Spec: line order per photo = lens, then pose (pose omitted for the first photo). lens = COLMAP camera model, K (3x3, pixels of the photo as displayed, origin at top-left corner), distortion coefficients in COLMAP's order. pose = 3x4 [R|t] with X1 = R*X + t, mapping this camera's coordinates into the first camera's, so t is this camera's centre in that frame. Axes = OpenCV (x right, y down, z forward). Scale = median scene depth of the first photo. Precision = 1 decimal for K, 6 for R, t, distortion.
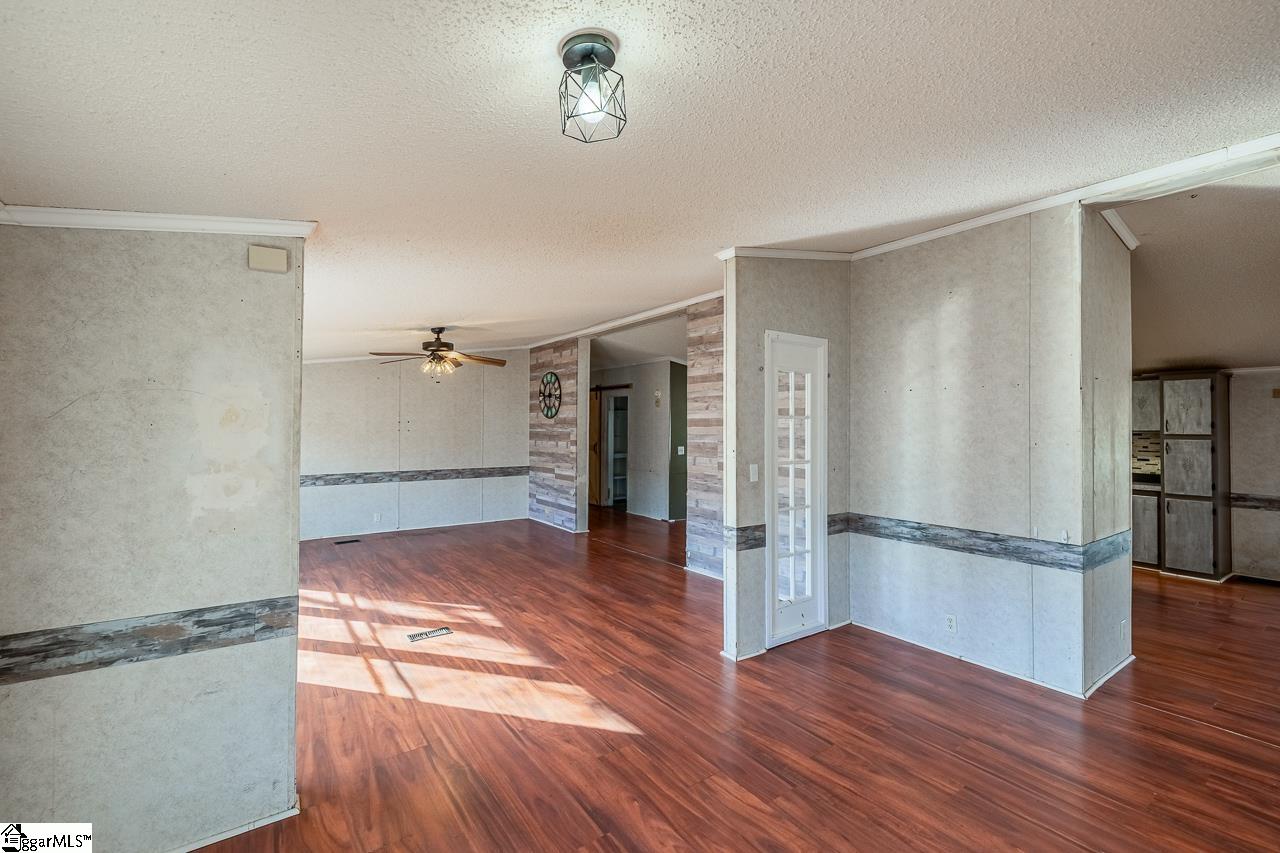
lens RADIAL K [[553.6, 0, 637.8], [0, 553.6, 419.1], [0, 0, 1]] dist [0.007484, 0.000767]
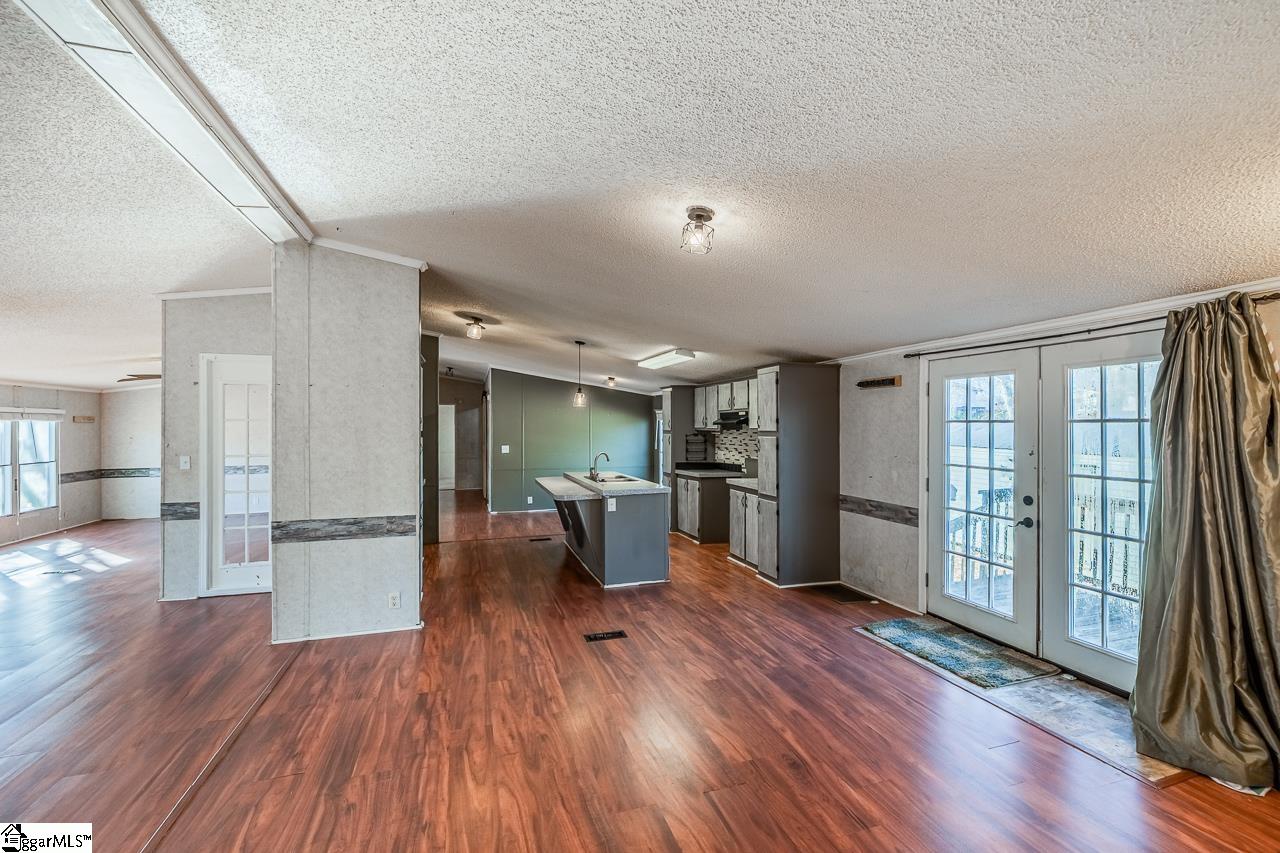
lens RADIAL K [[553.6, 0, 651.8], [0, 553.6, 432.0], [0, 0, 1]] dist [0.007484, 0.000767]
pose [[0.953999, -0.007263, -0.299723, 1.038439], [0.013385, 0.999741, 0.018378, 0.009073], [0.299512, -0.021545, 0.953849, 0.044469]]
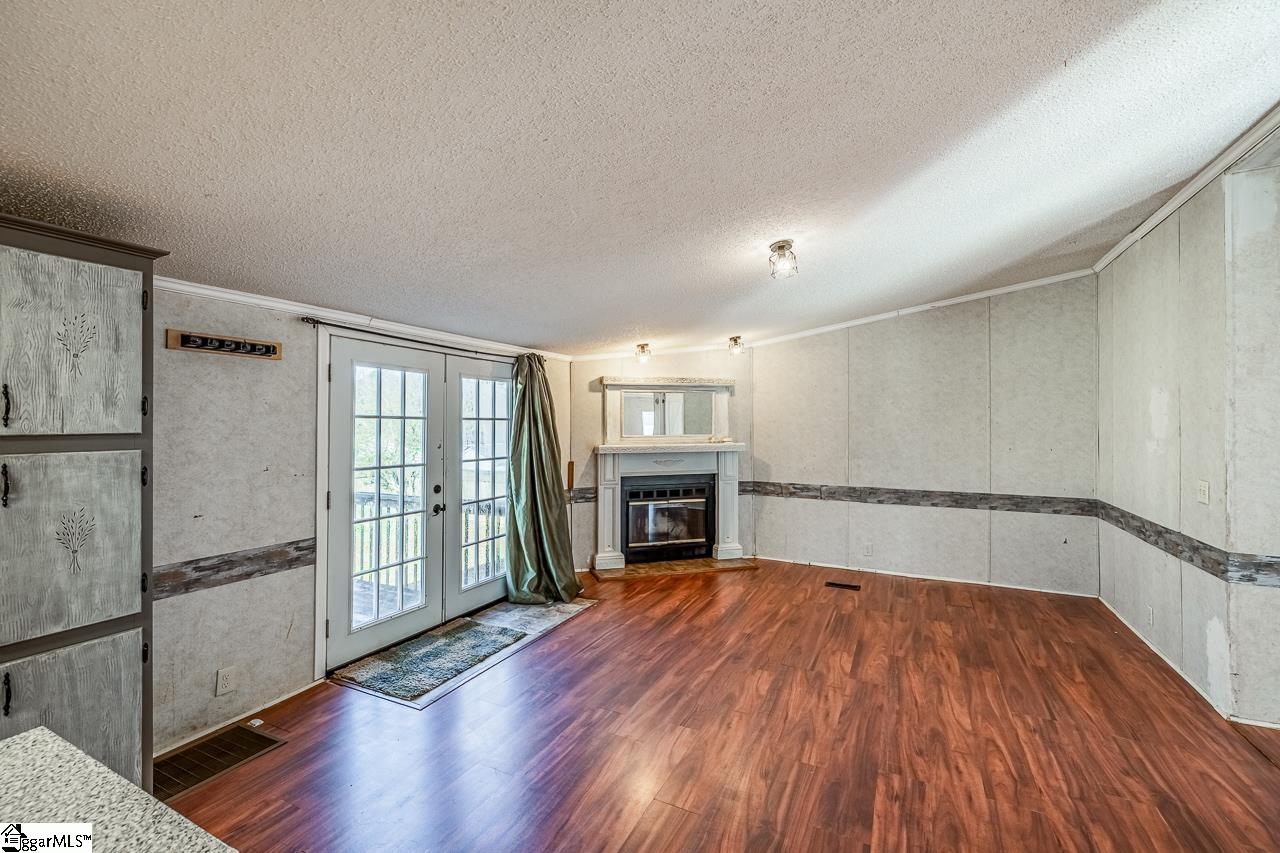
lens RADIAL K [[553.6, 0, 633.2], [0, 553.6, 419.6], [0, 0, 1]] dist [0.007484, 0.000767]
pose [[-0.459555, -0.004170, 0.888140, 0.544420], [-0.017719, 0.999833, -0.004474, 0.014502], [-0.887973, -0.017793, -0.459552, 0.833318]]
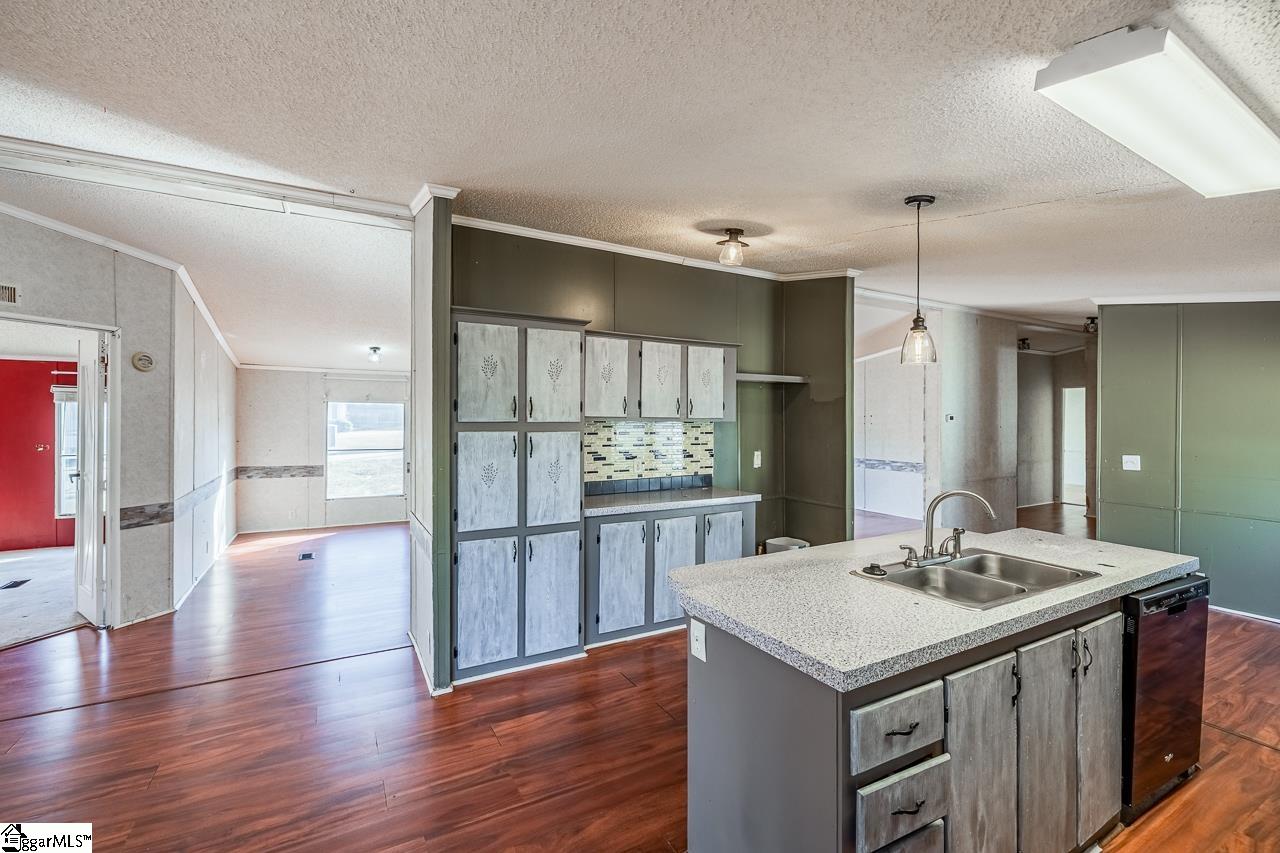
lens RADIAL K [[553.6, 0, 636.3], [0, 553.6, 418.1], [0, 0, 1]] dist [0.007484, 0.000767]
pose [[-0.109226, -0.006717, -0.993994, 1.025423], [0.006792, 0.999949, -0.007503, 0.019336], [0.993994, -0.007571, -0.109175, 0.879212]]
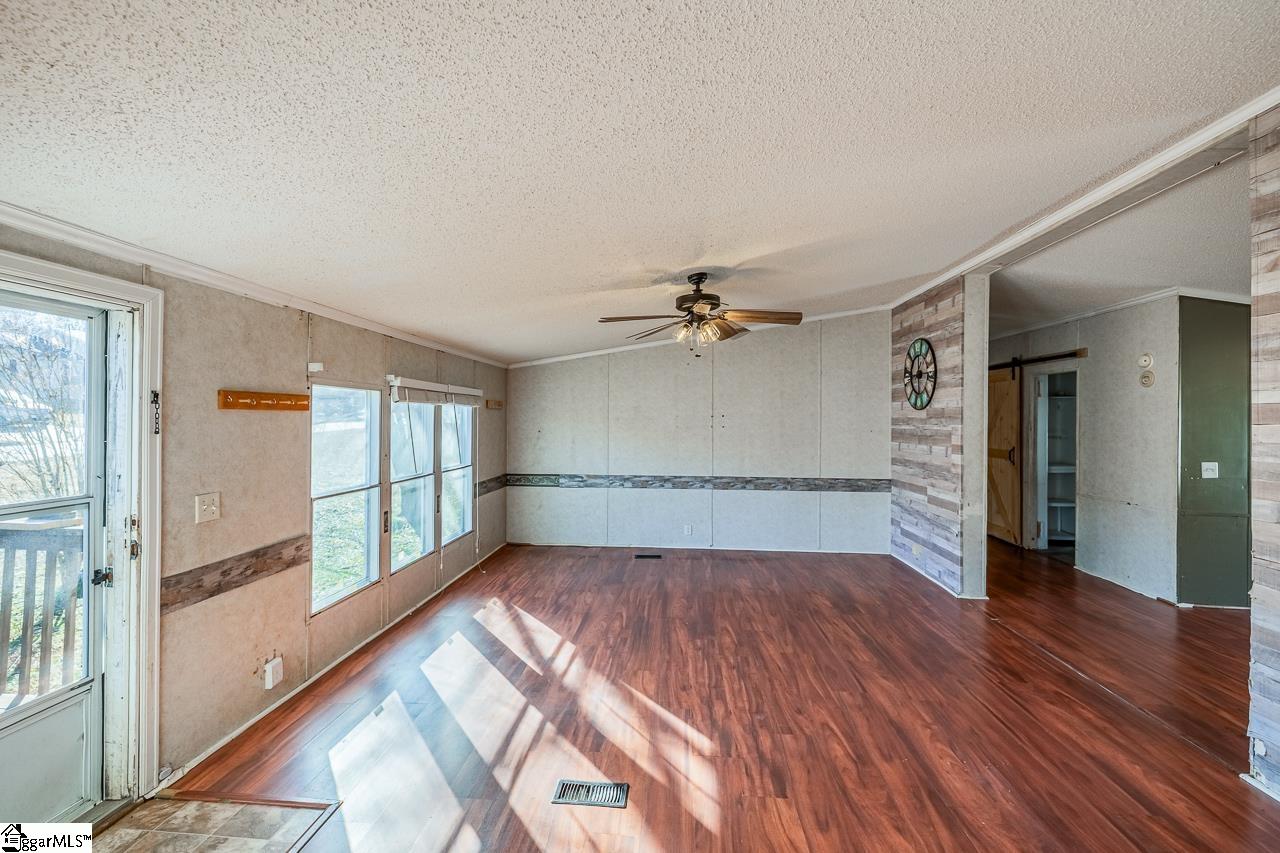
lens RADIAL K [[553.6, 0, 630.3], [0, 553.6, 418.3], [0, 0, 1]] dist [0.007484, 0.000767]
pose [[0.758926, -0.001367, -0.651176, 0.011970], [0.006031, 0.999970, 0.004930, 0.005036], [0.651149, -0.007668, 0.758911, 0.388987]]
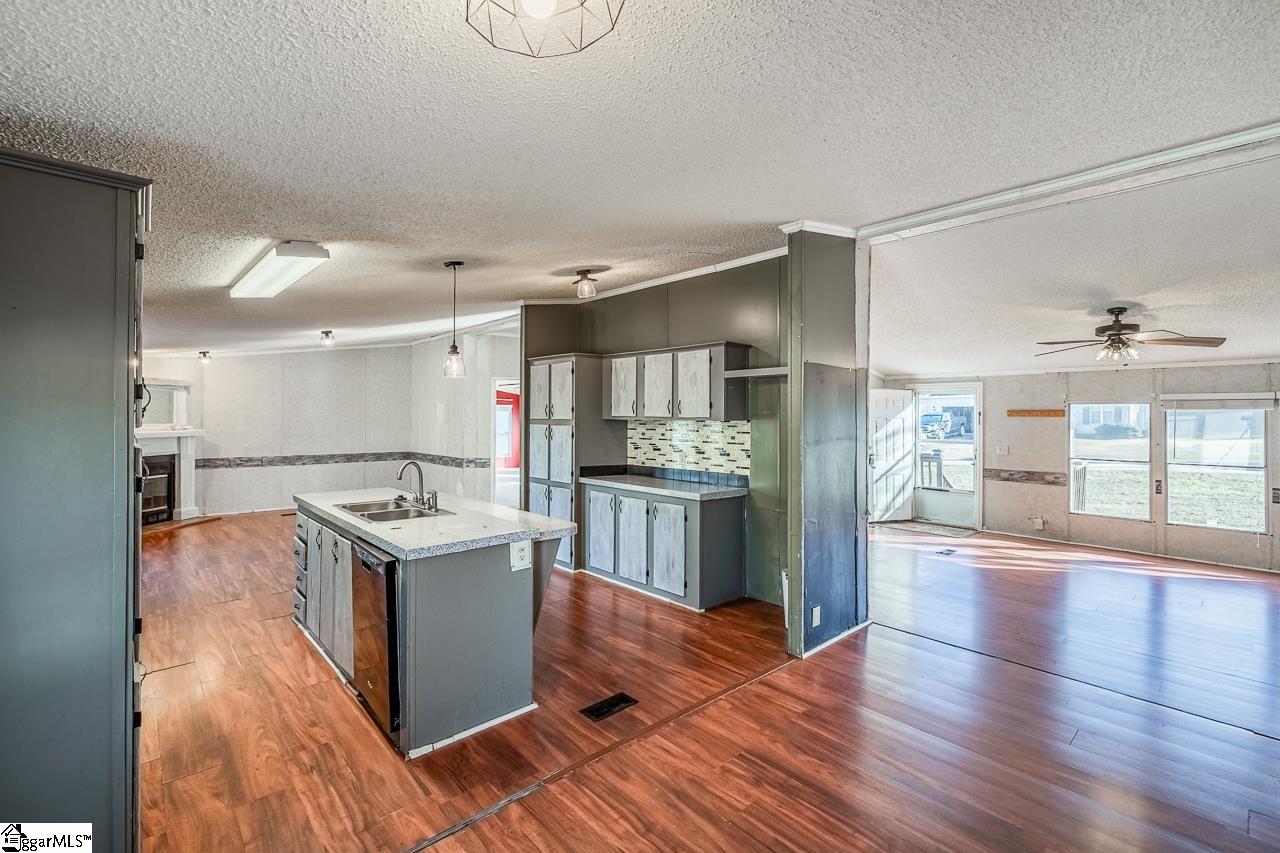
lens RADIAL K [[553.6, 0, 625.6], [0, 553.6, 422.3], [0, 0, 1]] dist [0.007484, 0.000767]
pose [[-0.994553, -0.012094, -0.103525, 0.465543], [-0.011565, 0.999917, -0.005705, 0.027198], [0.103585, -0.004477, -0.994611, 1.653145]]
